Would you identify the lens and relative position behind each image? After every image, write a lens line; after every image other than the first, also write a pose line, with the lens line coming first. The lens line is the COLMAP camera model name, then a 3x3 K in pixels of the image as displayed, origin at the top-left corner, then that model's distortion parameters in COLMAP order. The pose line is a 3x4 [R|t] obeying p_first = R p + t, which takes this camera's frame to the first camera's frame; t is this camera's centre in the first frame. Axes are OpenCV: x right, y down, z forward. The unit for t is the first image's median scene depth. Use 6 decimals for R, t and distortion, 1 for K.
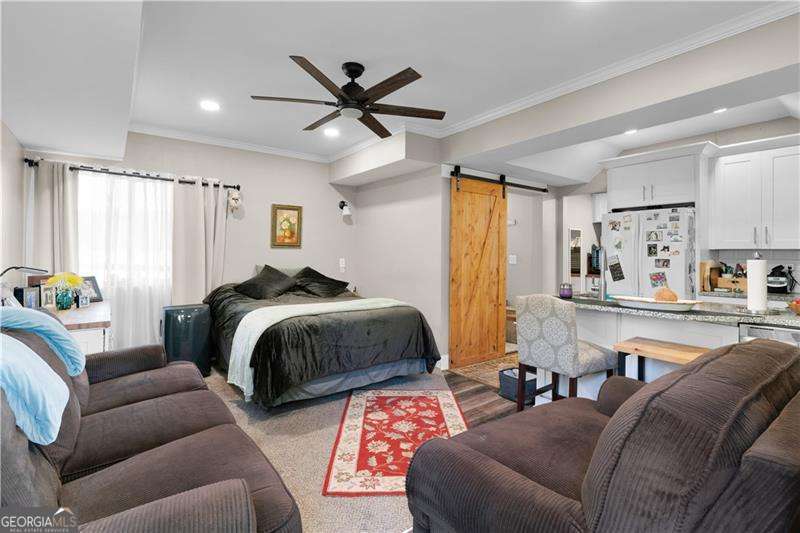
lens RADIAL K [[380.0, 0, 400.0], [0, 380.0, 266.5], [0, 0, 1]] dist [0.001440, 0.000579]
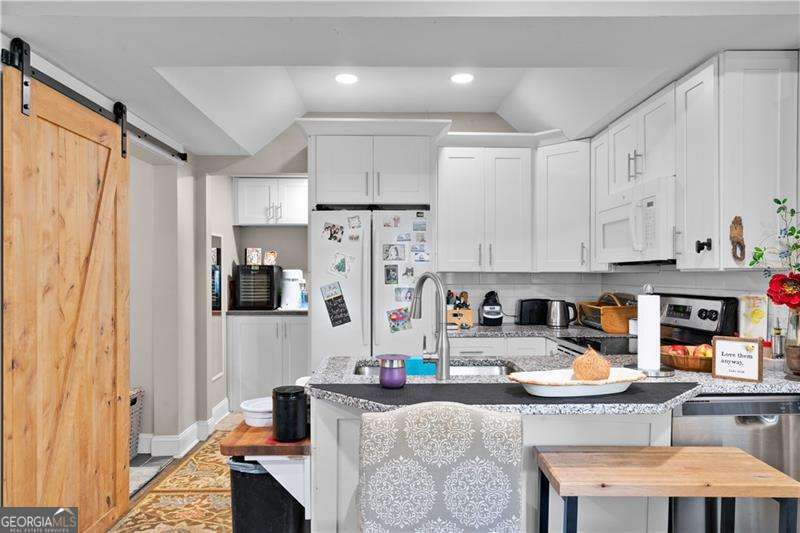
lens RADIAL K [[537.9, 0, 398.9], [0, 537.9, 282.3], [0, 0, 1]] dist [-0.002653, -0.002071]
pose [[0.587859, -0.023183, 0.808631, -0.053276], [0.030611, 0.999511, 0.006402, -0.032658], [-0.808384, 0.020989, 0.588281, 0.432548]]
